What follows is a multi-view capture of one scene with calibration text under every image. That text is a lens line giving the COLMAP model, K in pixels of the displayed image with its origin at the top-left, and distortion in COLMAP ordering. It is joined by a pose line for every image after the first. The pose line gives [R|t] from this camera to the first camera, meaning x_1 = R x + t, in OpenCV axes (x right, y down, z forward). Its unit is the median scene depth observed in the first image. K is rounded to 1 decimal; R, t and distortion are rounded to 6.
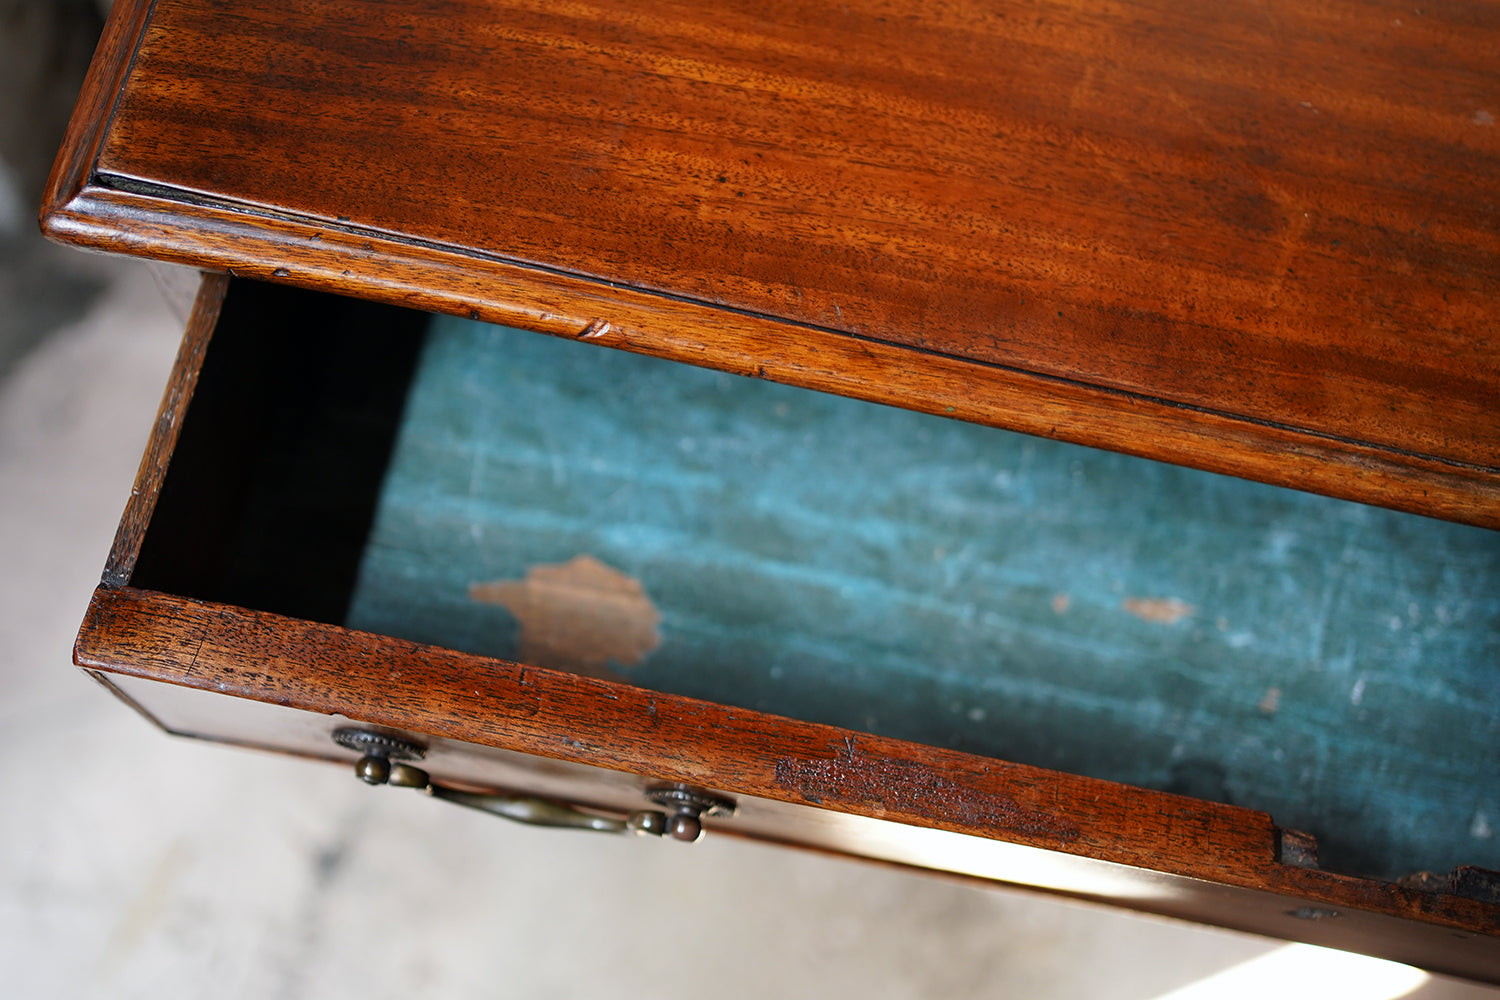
lens RADIAL K [[1535.0, 0, 700.7], [0, 1535.0, 482.6], [0, 0, 1]] dist [0.014121, 0.000000]
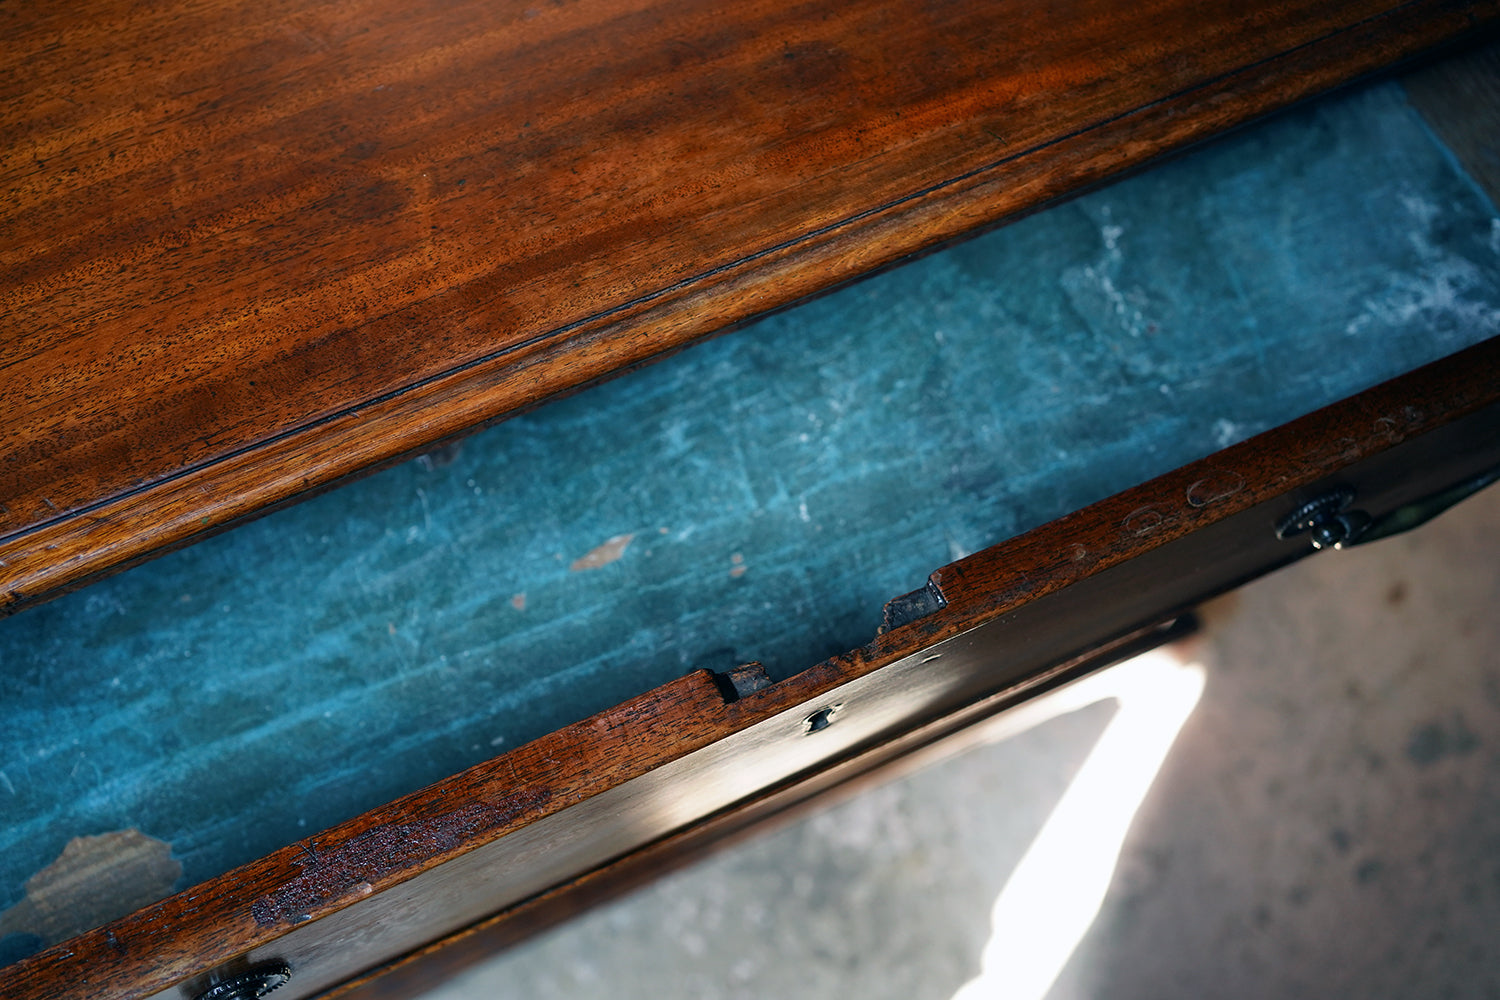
lens RADIAL K [[1535.0, 0, 737.8], [0, 1535.0, 514.2], [0, 0, 1]] dist [0.014121, 0.000000]
pose [[0.819568, -0.557981, 0.130257, 0.308978], [0.564785, 0.825008, -0.019507, 0.161398], [-0.096578, 0.089555, 0.991288, -0.040706]]
